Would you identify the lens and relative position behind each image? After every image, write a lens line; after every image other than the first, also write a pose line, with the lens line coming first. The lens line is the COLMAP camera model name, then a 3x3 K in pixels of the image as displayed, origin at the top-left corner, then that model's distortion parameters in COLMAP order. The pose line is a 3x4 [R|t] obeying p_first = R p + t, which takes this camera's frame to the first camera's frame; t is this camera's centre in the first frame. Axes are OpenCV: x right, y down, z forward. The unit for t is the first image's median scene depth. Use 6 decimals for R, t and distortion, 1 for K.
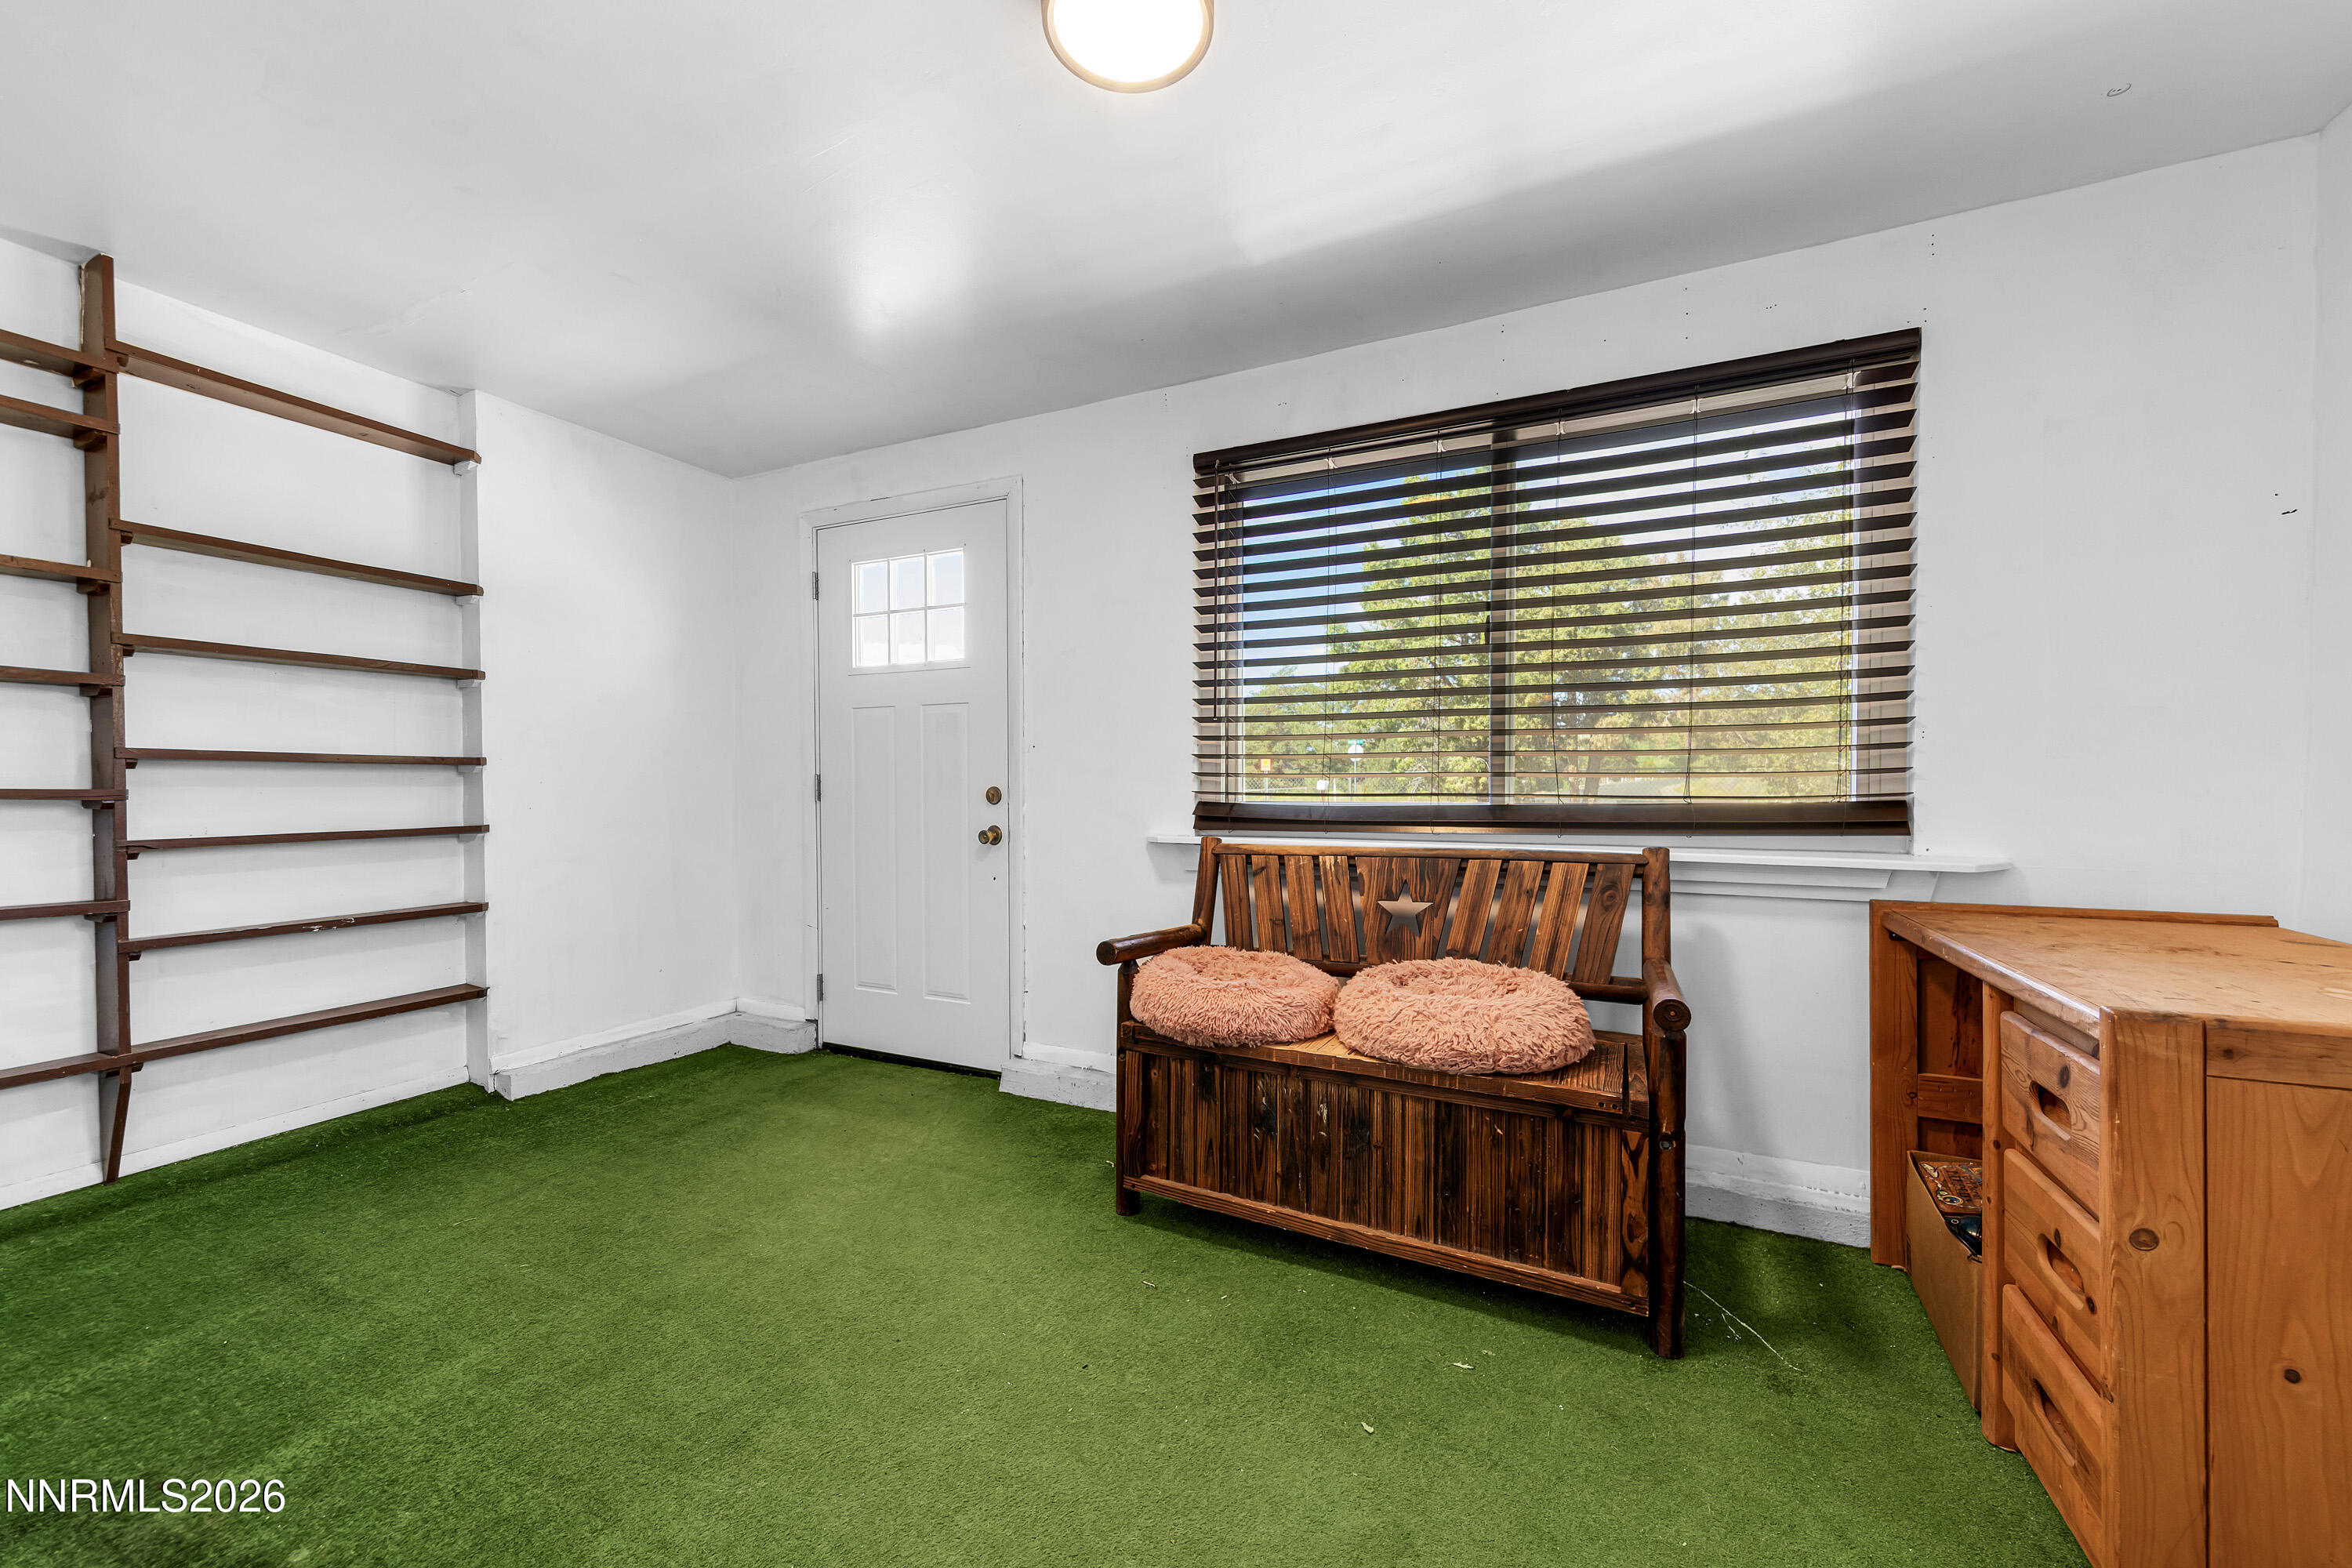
lens RADIAL K [[933.8, 0, 1174.5], [0, 933.8, 789.7], [0, 0, 1]] dist [0.002474, -0.000318]
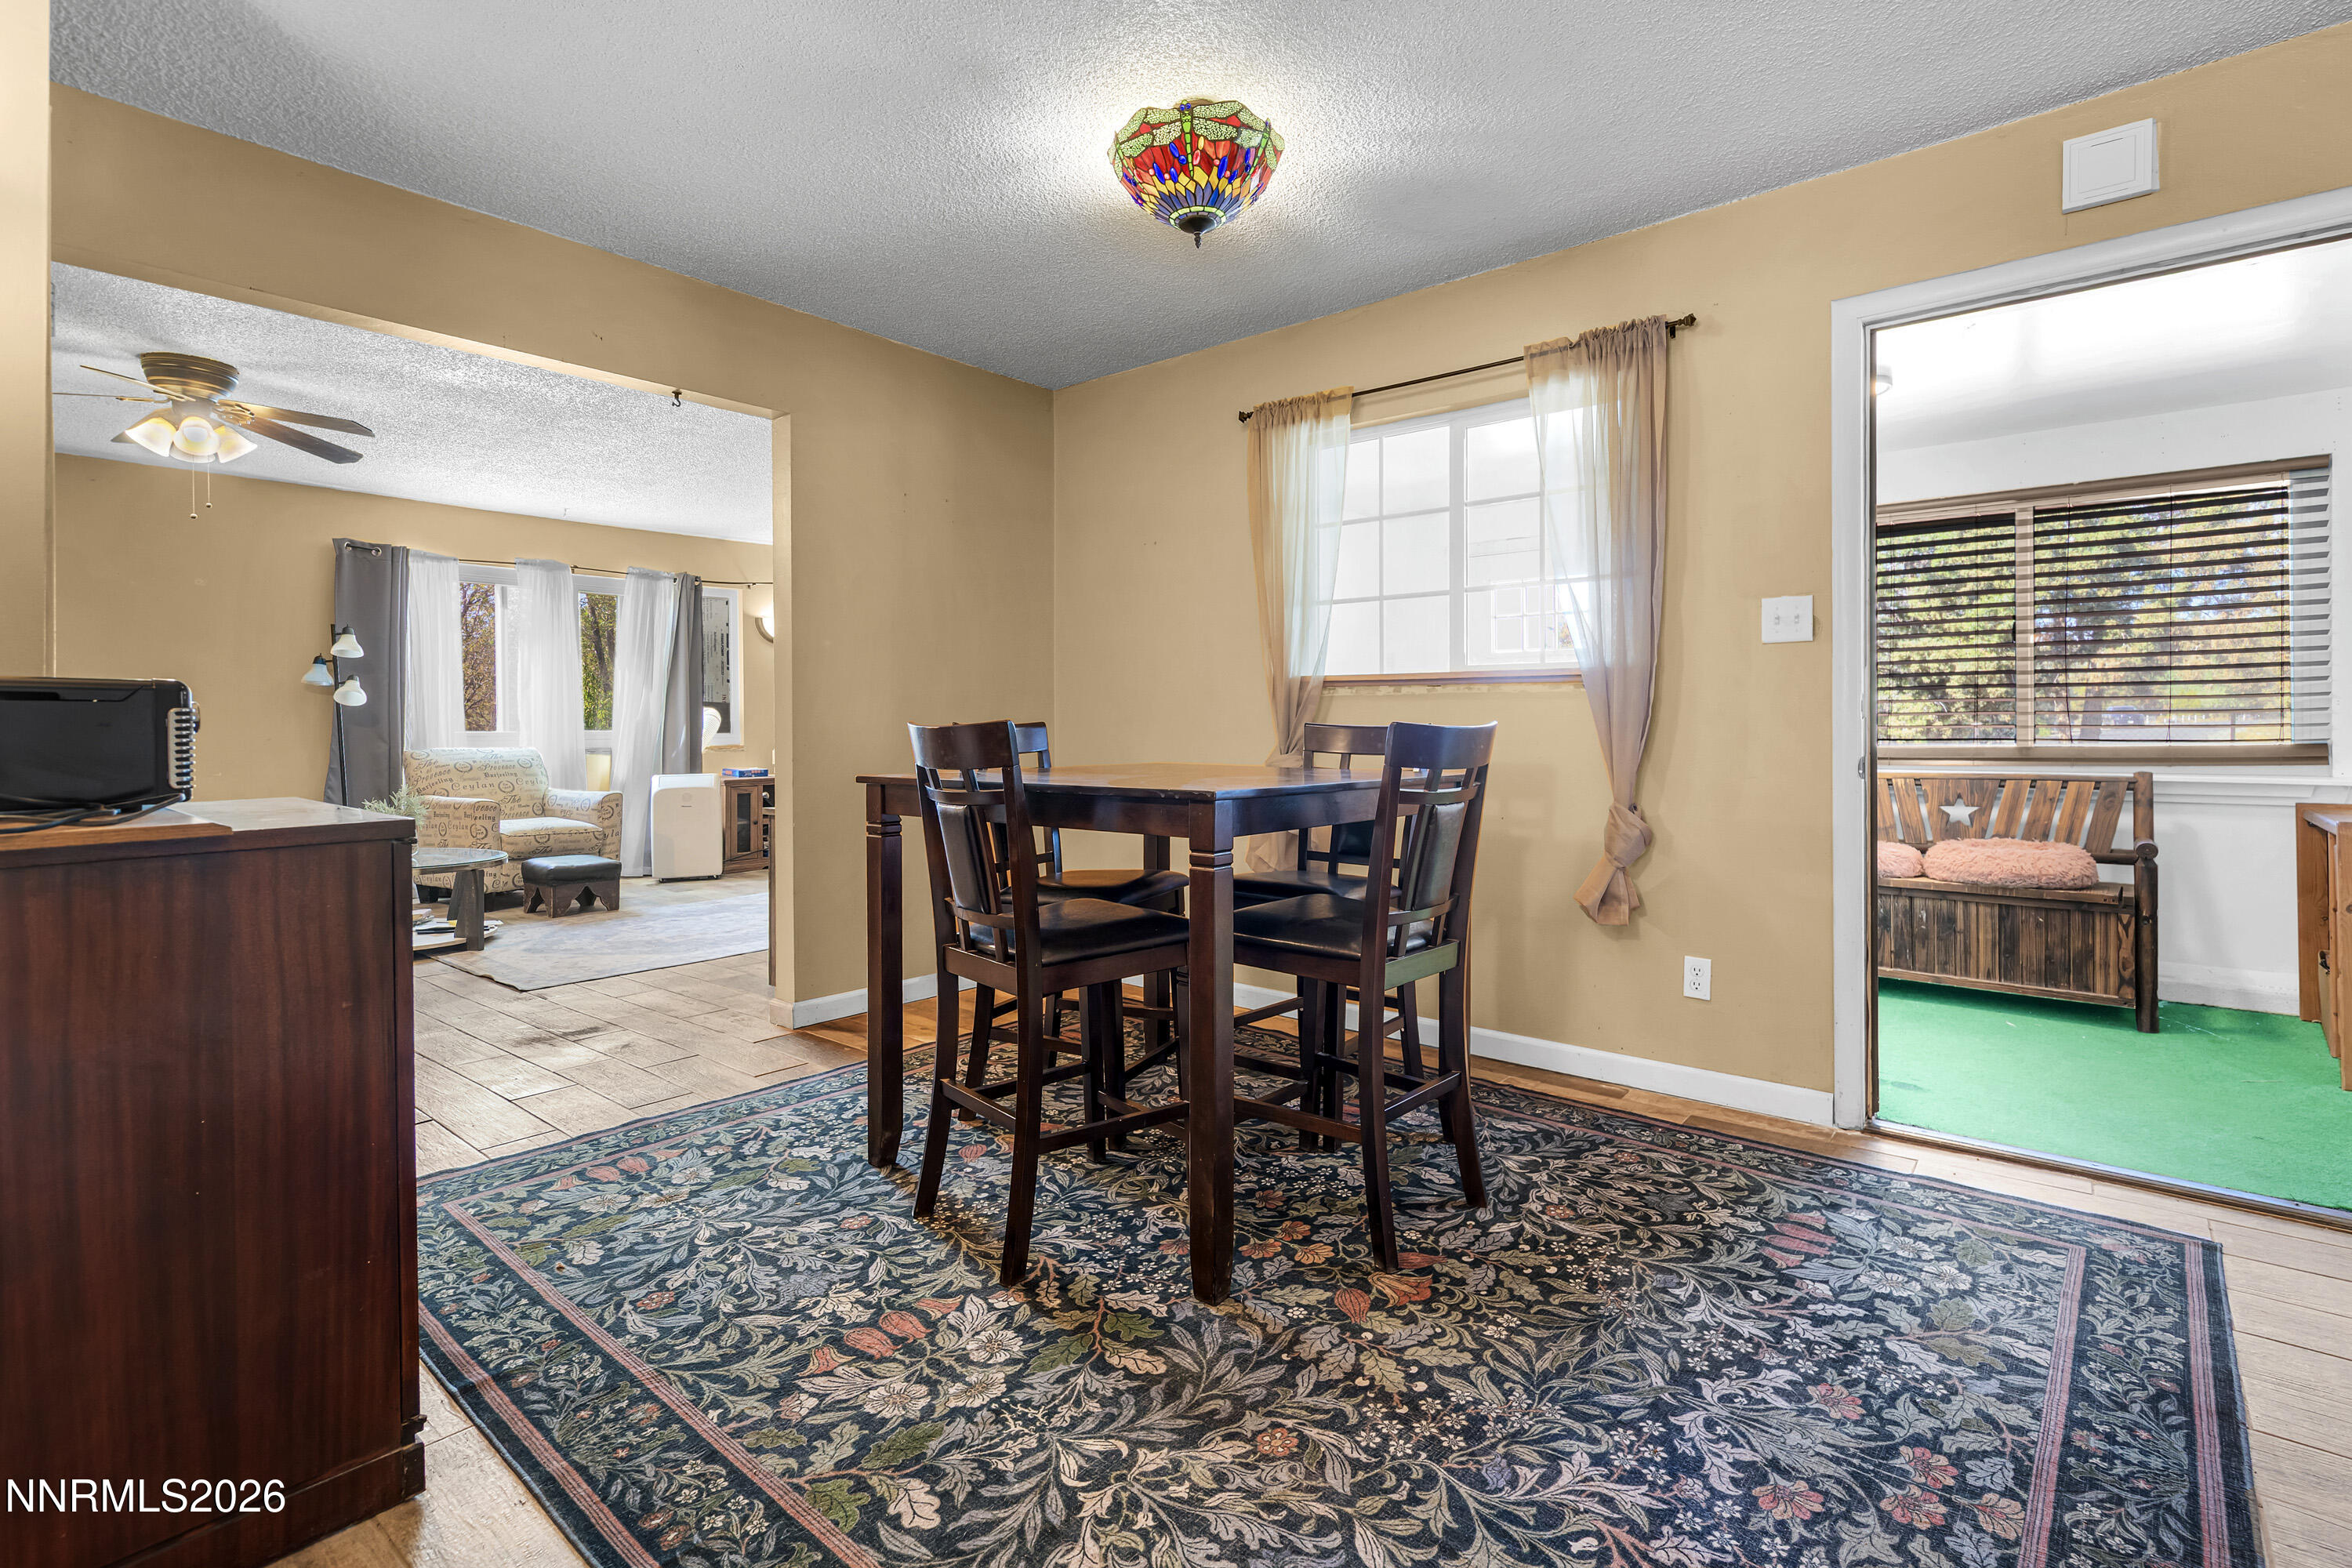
lens RADIAL K [[1109.4, 0, 1201.7], [0, 1109.4, 725.6], [0, 0, 1]] dist [0.014436, -0.001391]
pose [[0.969405, -0.003476, -0.245443, -0.661882], [0.000410, 0.999921, -0.012543, 0.004389], [0.245468, 0.012058, 0.969330, -1.438929]]
